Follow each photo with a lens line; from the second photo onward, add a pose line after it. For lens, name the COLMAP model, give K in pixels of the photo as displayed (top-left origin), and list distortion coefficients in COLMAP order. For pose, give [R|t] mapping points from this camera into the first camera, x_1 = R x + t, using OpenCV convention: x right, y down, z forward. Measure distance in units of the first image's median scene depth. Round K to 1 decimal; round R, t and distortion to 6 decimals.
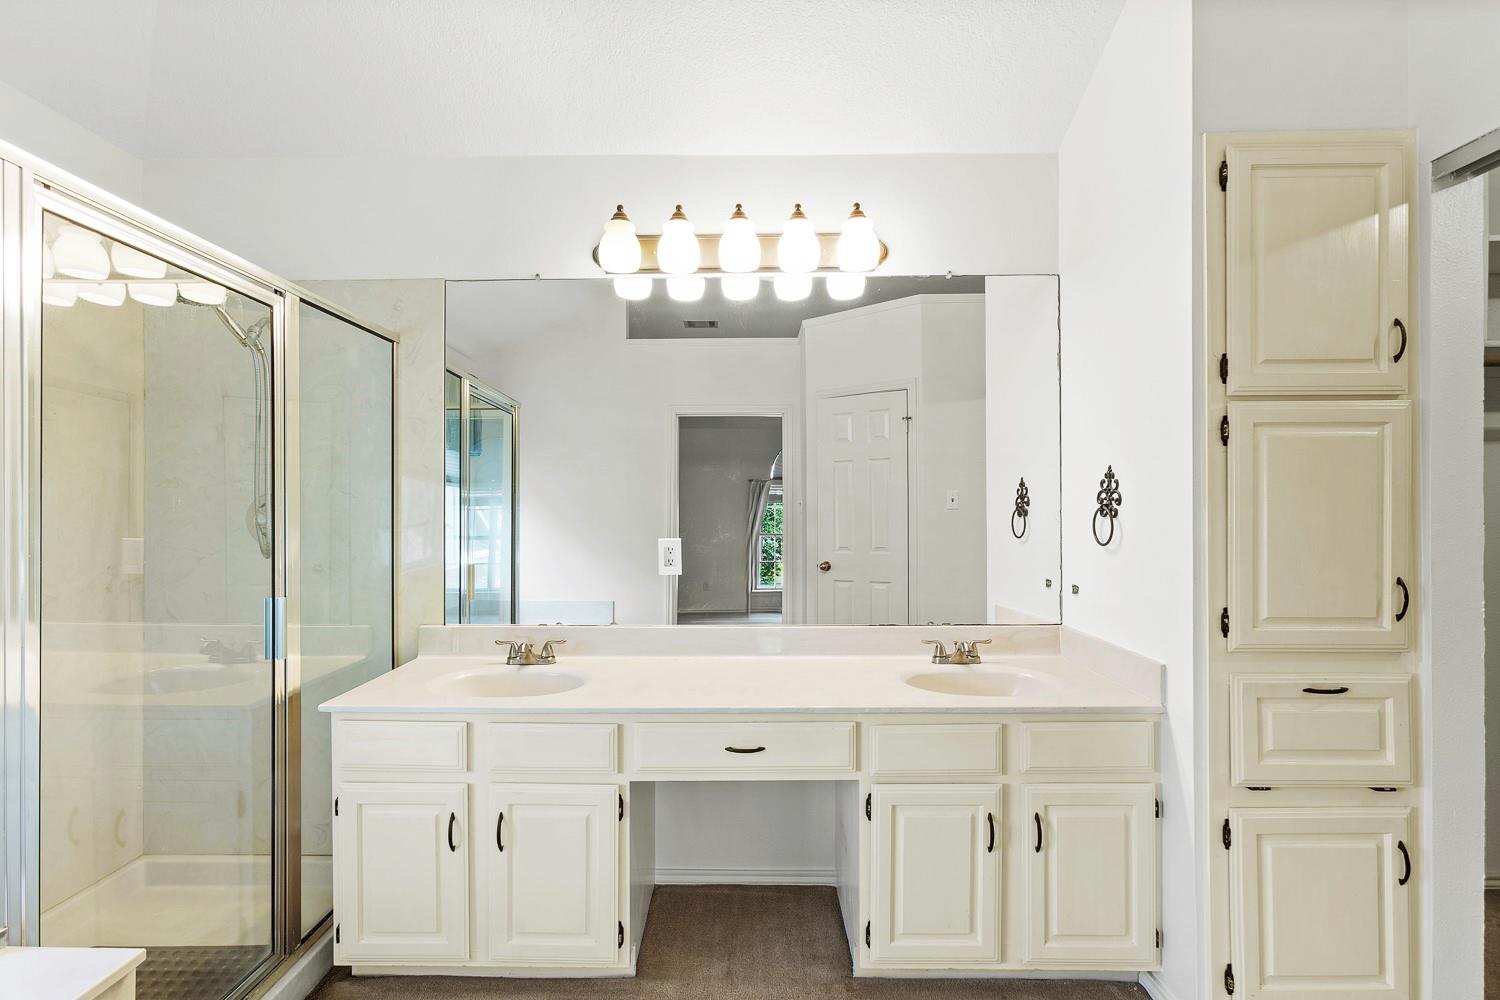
lens RADIAL K [[680.1, 0, 736.8], [0, 680.1, 515.0], [0, 0, 1]] dist [-0.004732, 0.000023]
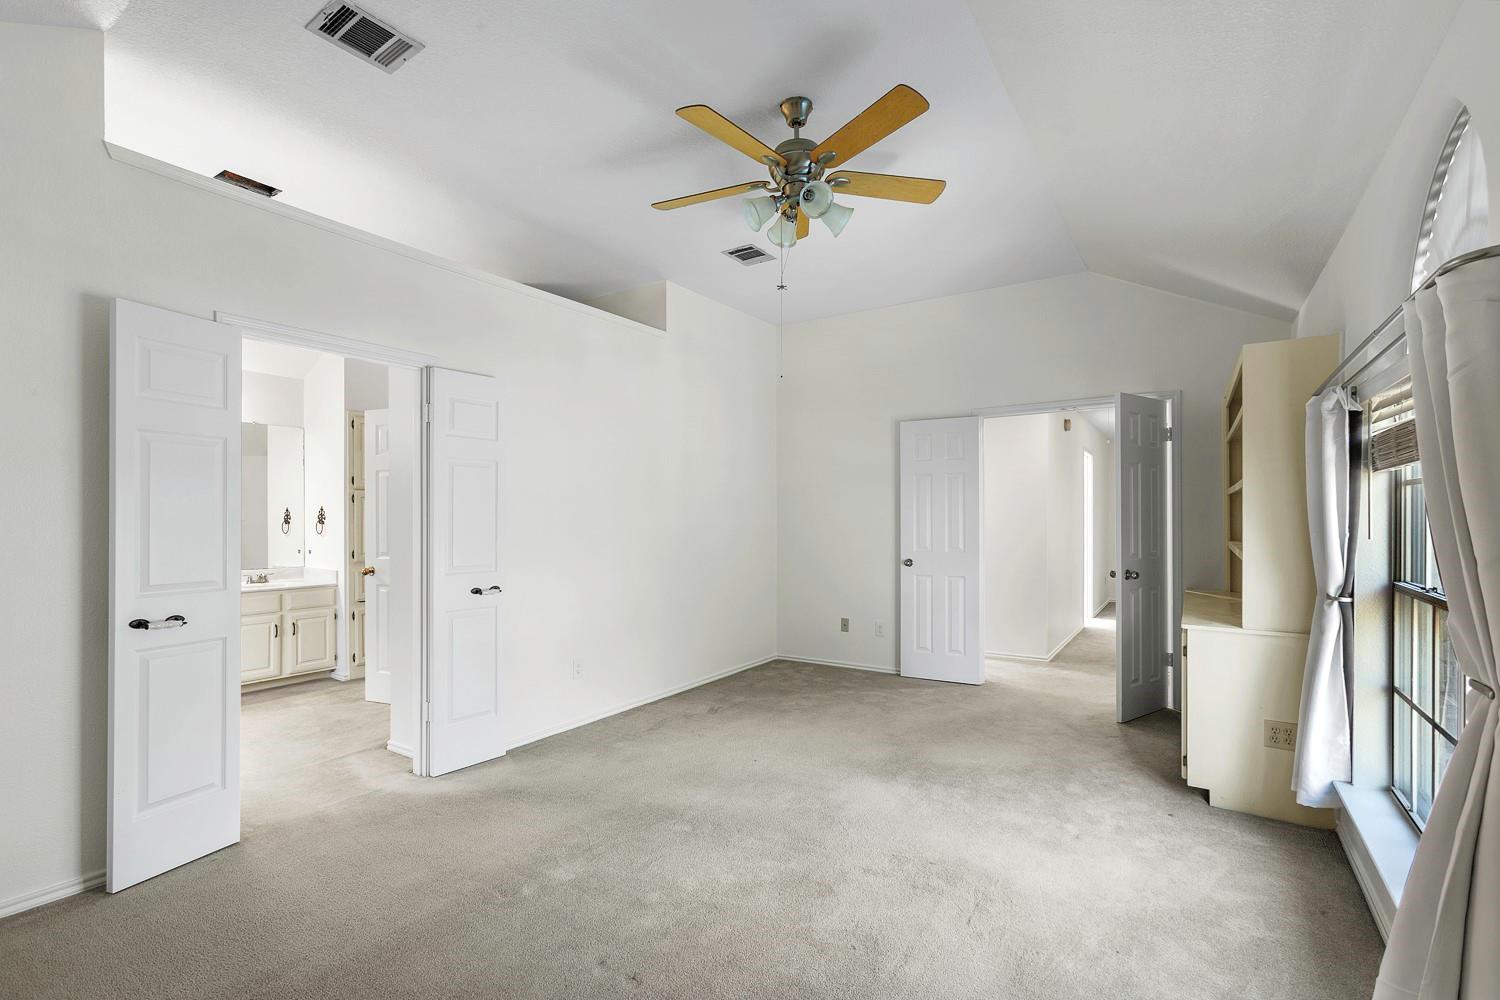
lens RADIAL K [[680.1, 0, 736.8], [0, 680.1, 515.0], [0, 0, 1]] dist [-0.004732, 0.000023]
pose [[0.550068, 0.006407, 0.835095, -0.988353], [0.005264, 0.999924, -0.011139, 0.007234], [-0.835103, 0.010523, 0.549992, -2.293992]]
